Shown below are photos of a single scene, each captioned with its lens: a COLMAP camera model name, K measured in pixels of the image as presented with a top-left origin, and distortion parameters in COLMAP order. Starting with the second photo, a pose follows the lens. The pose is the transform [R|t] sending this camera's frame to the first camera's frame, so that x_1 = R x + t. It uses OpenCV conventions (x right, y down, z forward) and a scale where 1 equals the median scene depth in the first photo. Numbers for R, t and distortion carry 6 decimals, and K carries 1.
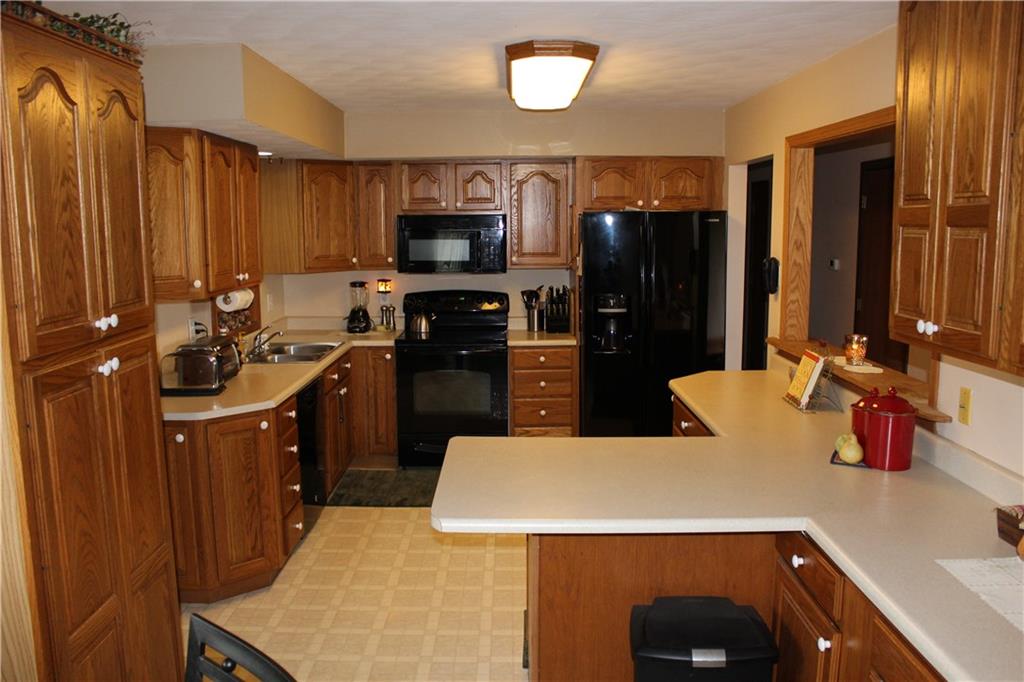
lens RADIAL K [[855.6, 0, 512.0], [0, 855.6, 341.0], [0, 0, 1]] dist [-0.163864, 0.143669]
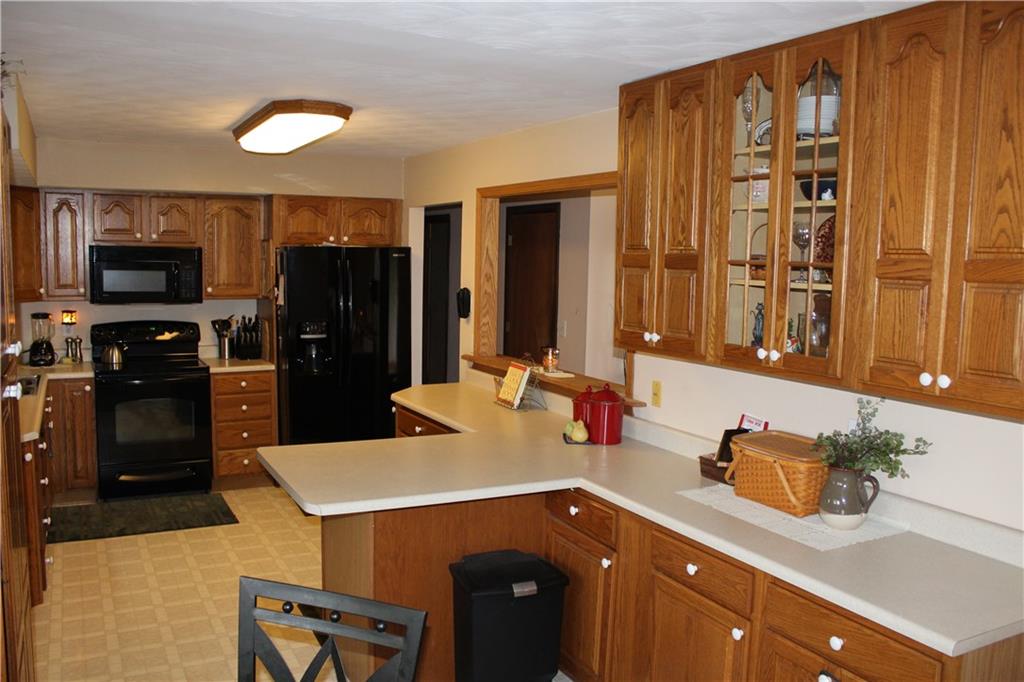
lens RADIAL K [[855.6, 0, 512.0], [0, 855.6, 341.0], [0, 0, 1]] dist [-0.163864, 0.143669]
pose [[0.884317, -0.024623, 0.466237, -0.187959], [0.040326, 0.998905, -0.023731, 0.007309], [-0.465142, 0.039787, 0.884341, -0.094903]]
